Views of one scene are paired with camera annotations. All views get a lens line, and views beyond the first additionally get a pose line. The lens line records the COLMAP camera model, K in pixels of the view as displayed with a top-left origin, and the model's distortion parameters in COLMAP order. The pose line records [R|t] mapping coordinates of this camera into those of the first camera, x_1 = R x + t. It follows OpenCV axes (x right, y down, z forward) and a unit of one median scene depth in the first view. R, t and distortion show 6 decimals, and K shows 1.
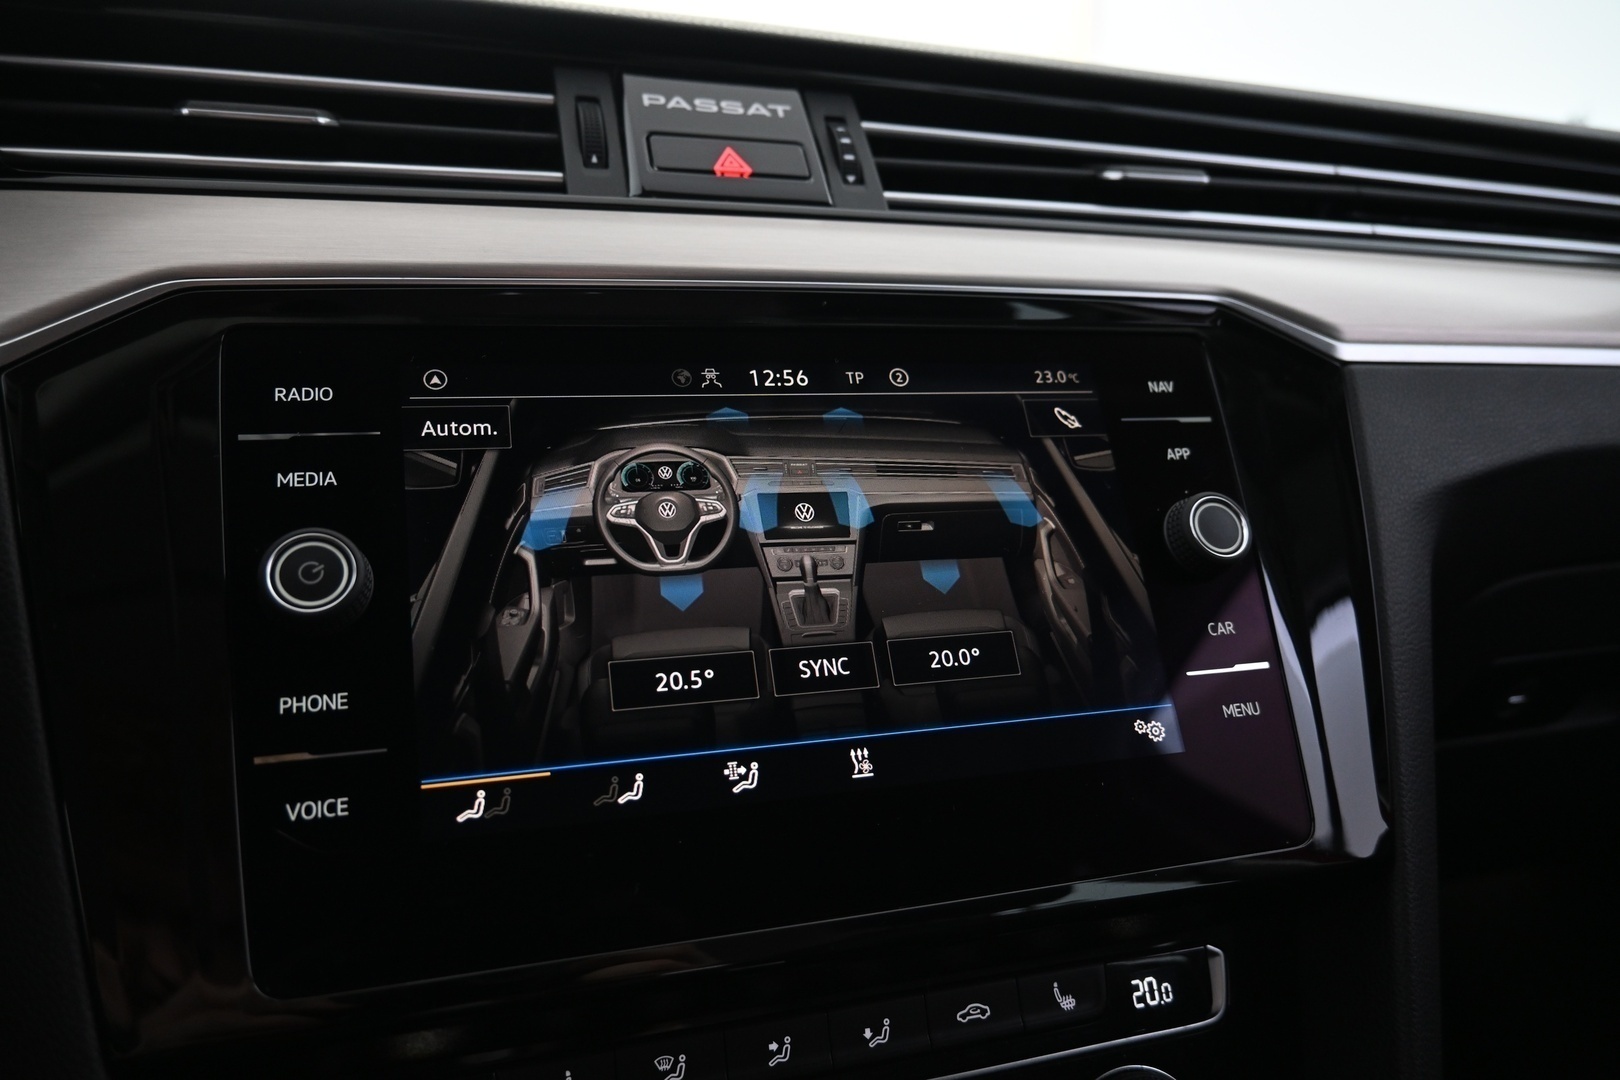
lens RADIAL K [[1110.1, 0, 810.6], [0, 1110.1, 537.1], [0, 0, 1]] dist [0.000550, -0.004483]
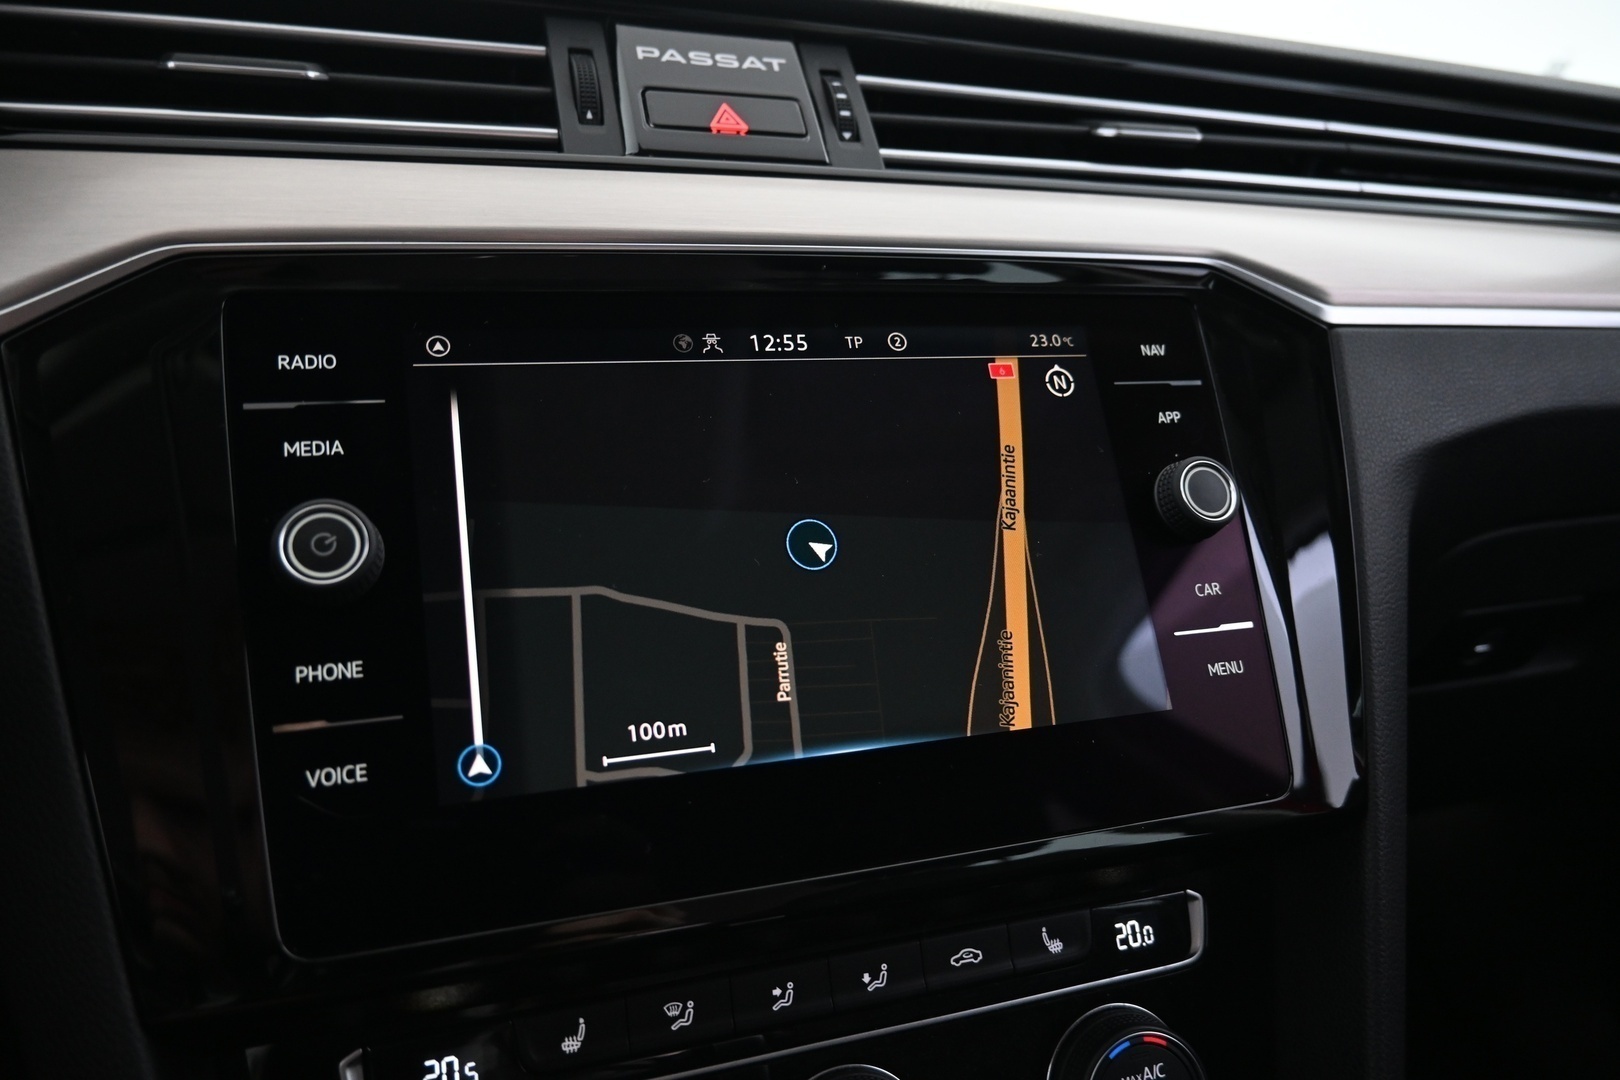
lens RADIAL K [[1110.1, 0, 810.5], [0, 1110.1, 537.2], [0, 0, 1]] dist [0.000550, -0.004483]
pose [[0.999640, 0.000099, 0.026849, -0.026555], [-0.001751, 0.998105, 0.061515, -0.028921], [-0.026792, -0.061540, 0.997745, -0.015188]]
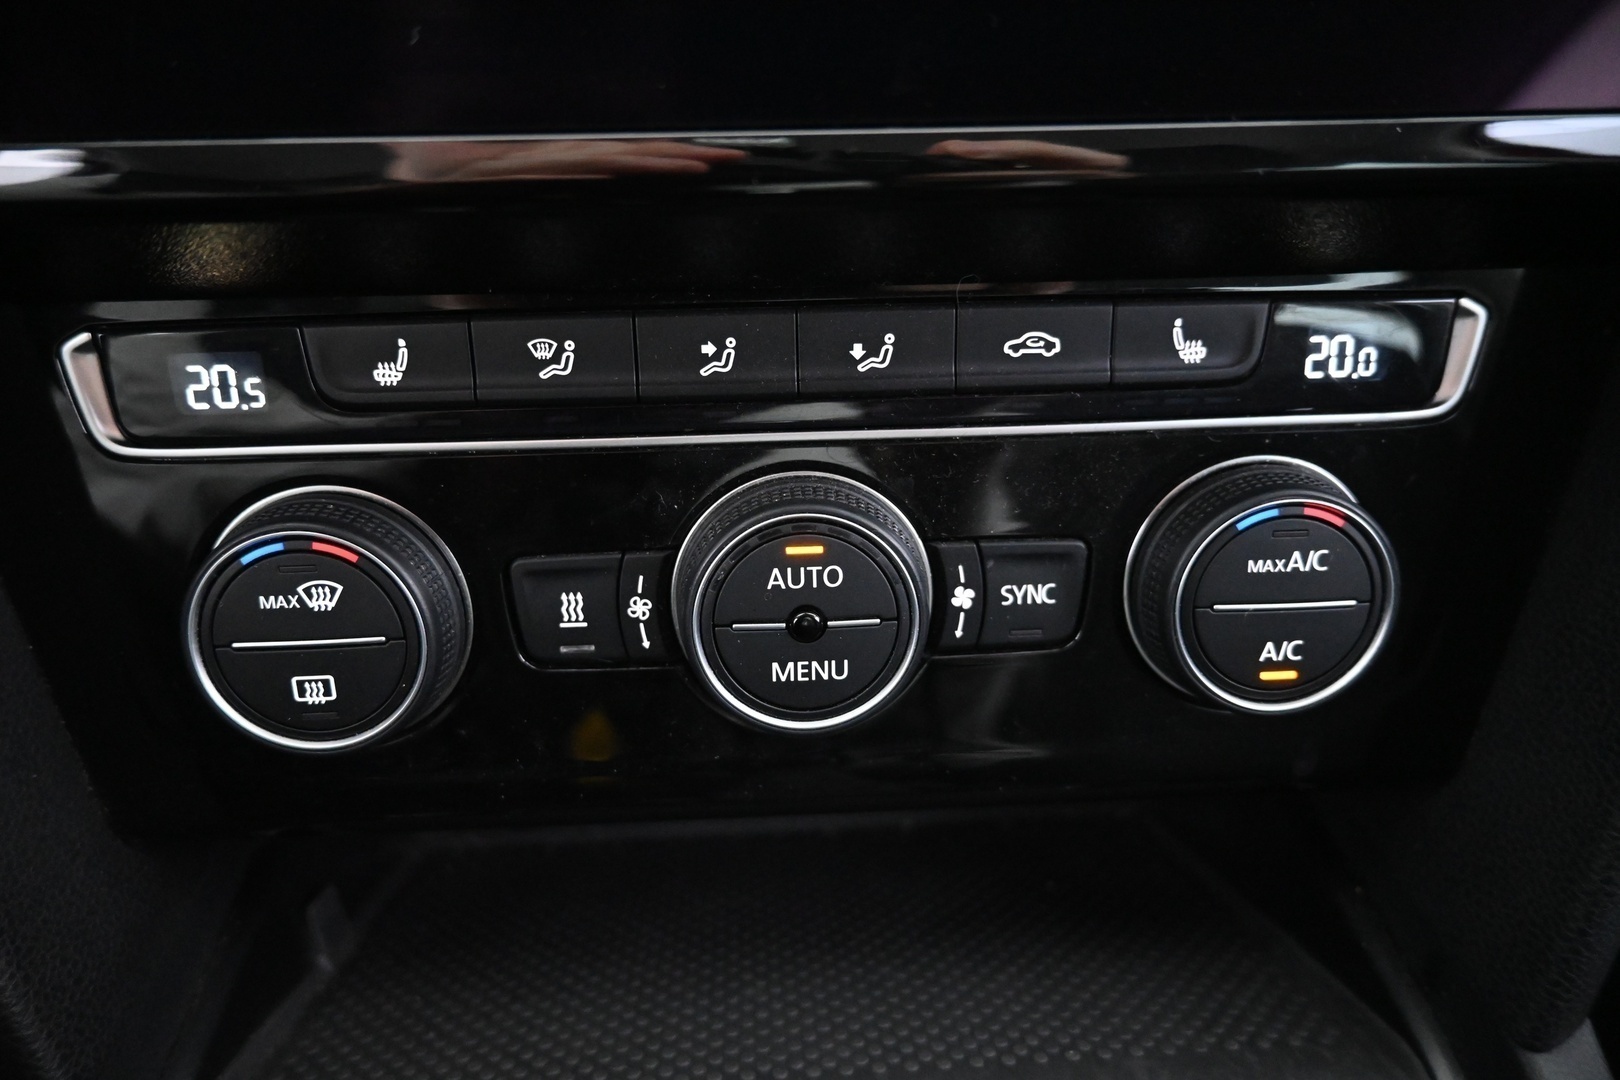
lens RADIAL K [[1110.1, 0, 806.8], [0, 1110.1, 543.2], [0, 0, 1]] dist [0.000550, -0.004483]
pose [[0.970710, 0.149197, -0.188312, 0.148207], [-0.036723, 0.866739, 0.497408, 0.200190], [0.237429, -0.475924, 0.846832, 0.348119]]
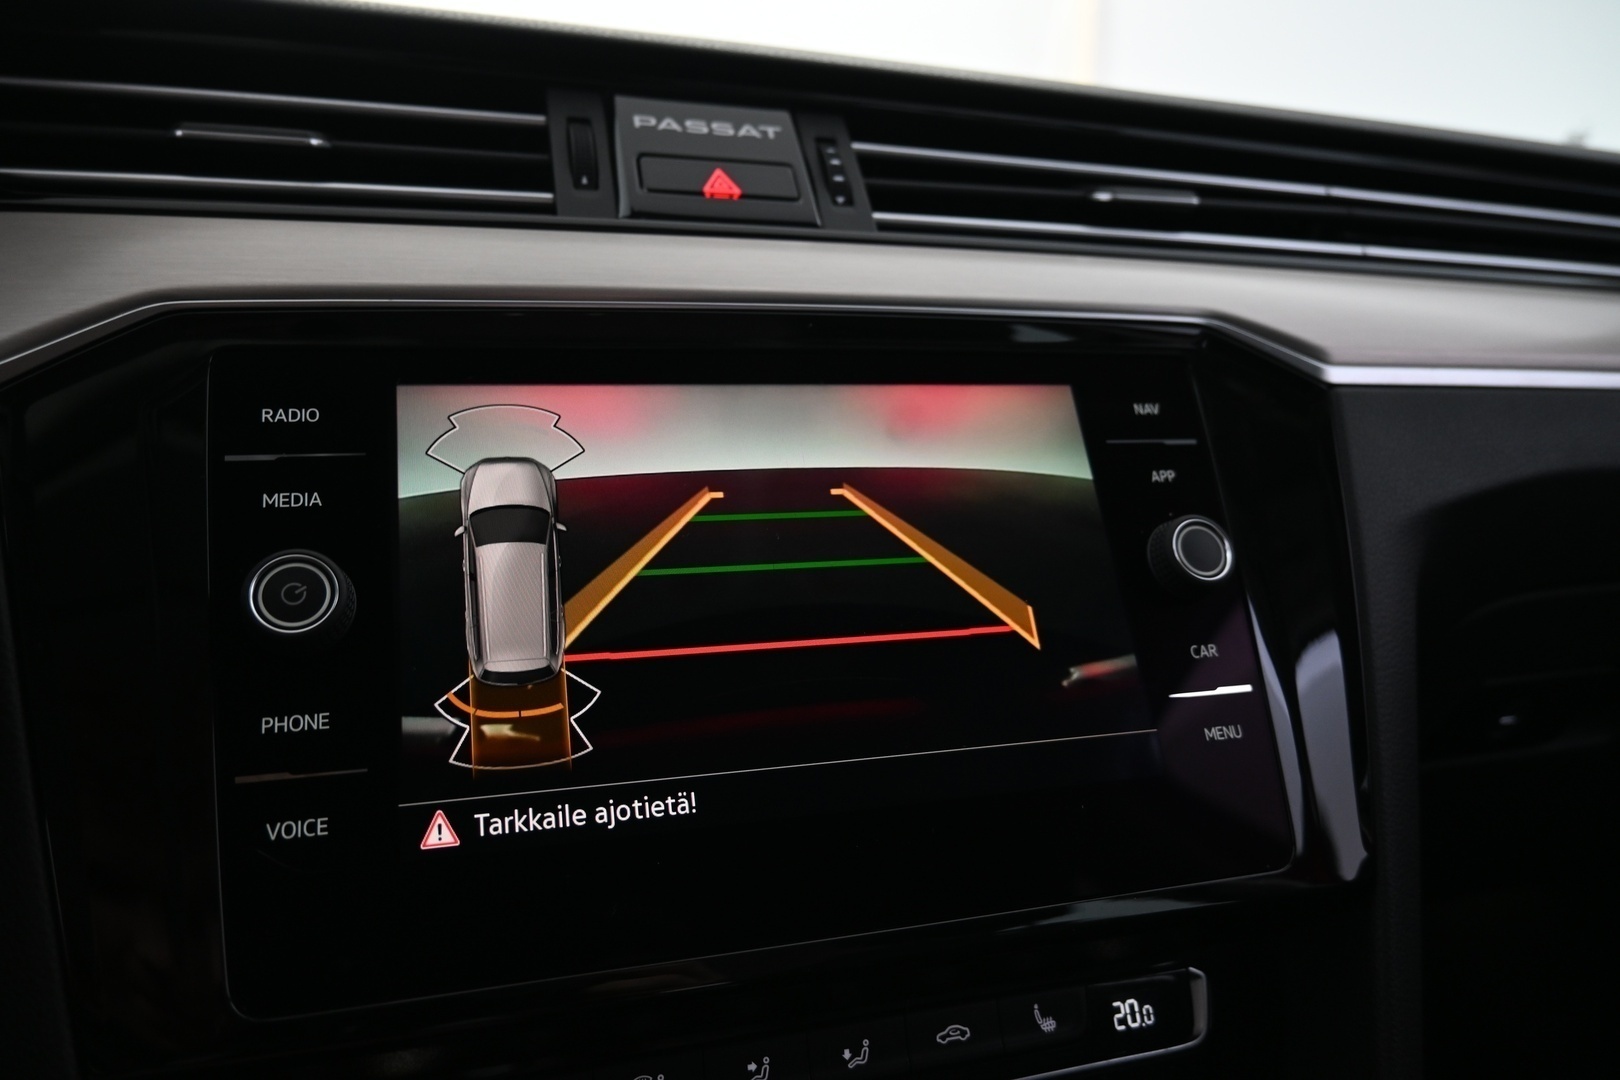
lens RADIAL K [[1110.1, 0, 810.6], [0, 1110.1, 536.6], [0, 0, 1]] dist [0.000550, -0.004483]
pose [[0.999966, 0.005930, -0.005805, 0.019813], [-0.005967, 0.999961, -0.006500, -0.012585], [0.005766, 0.006534, 0.999962, -0.005400]]
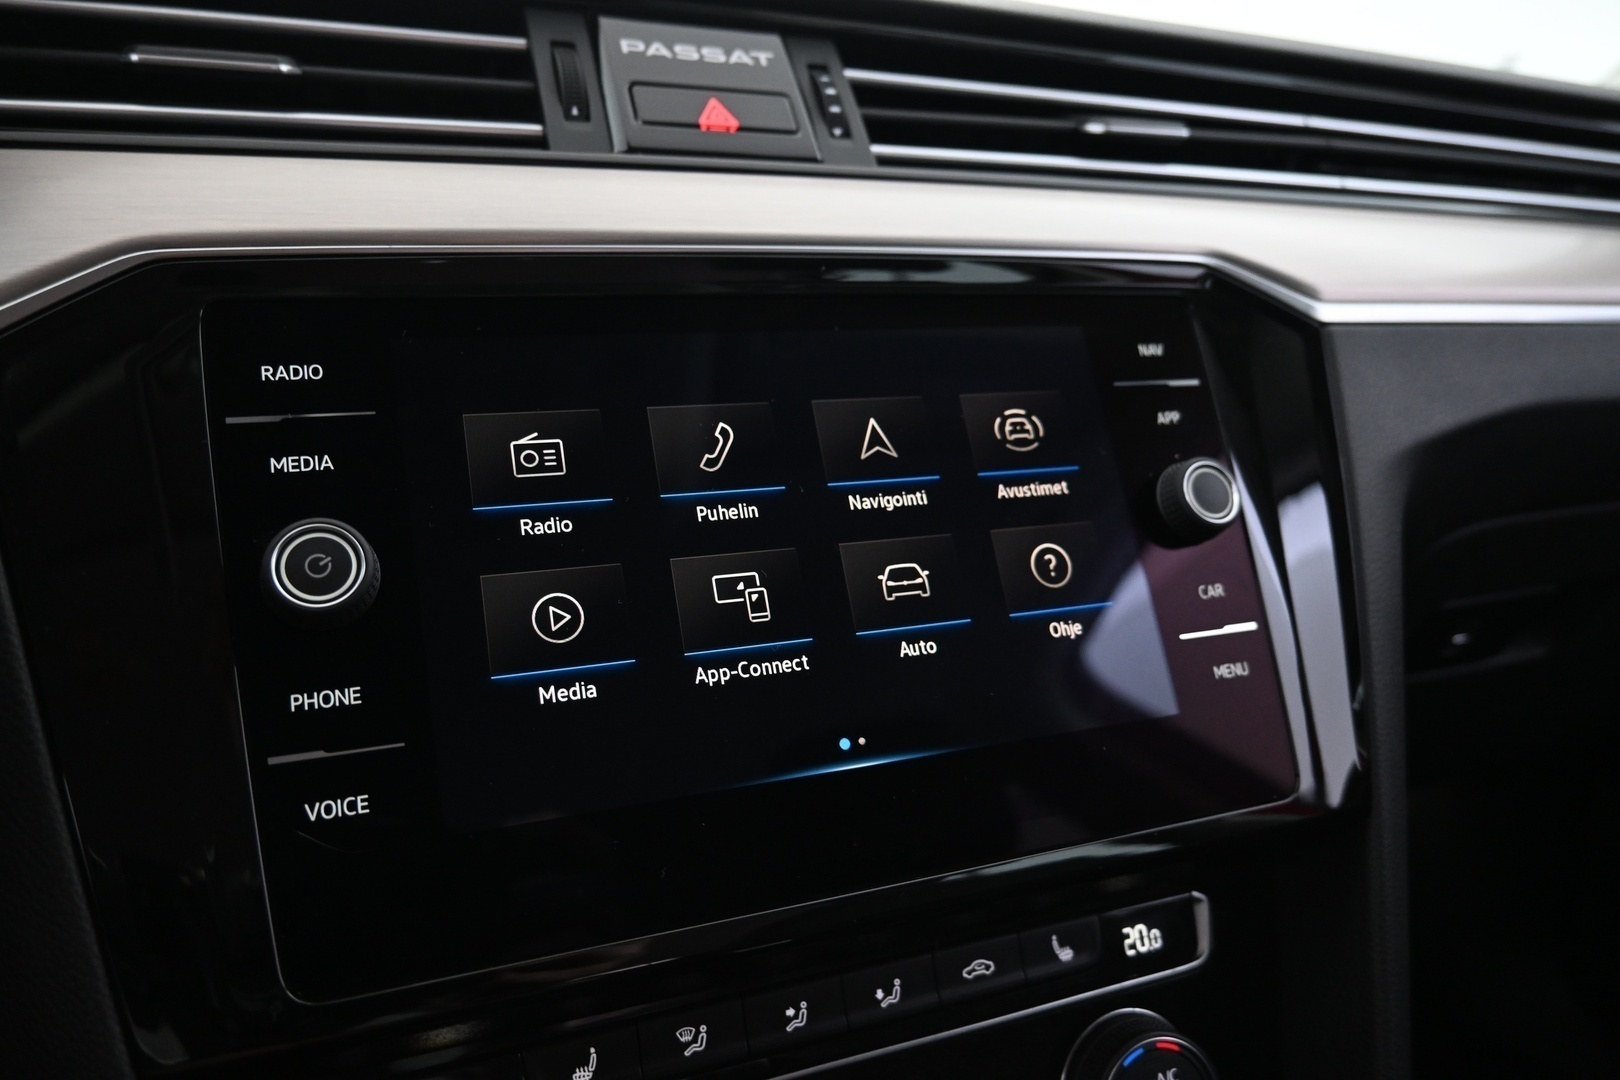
lens RADIAL K [[1110.1, 0, 809.8], [0, 1110.1, 537.2], [0, 0, 1]] dist [0.000550, -0.004483]
pose [[0.997322, -0.015142, 0.071549, -0.072780], [0.010080, 0.997455, 0.070587, -0.043643], [-0.072435, -0.069677, 0.994936, 0.010895]]
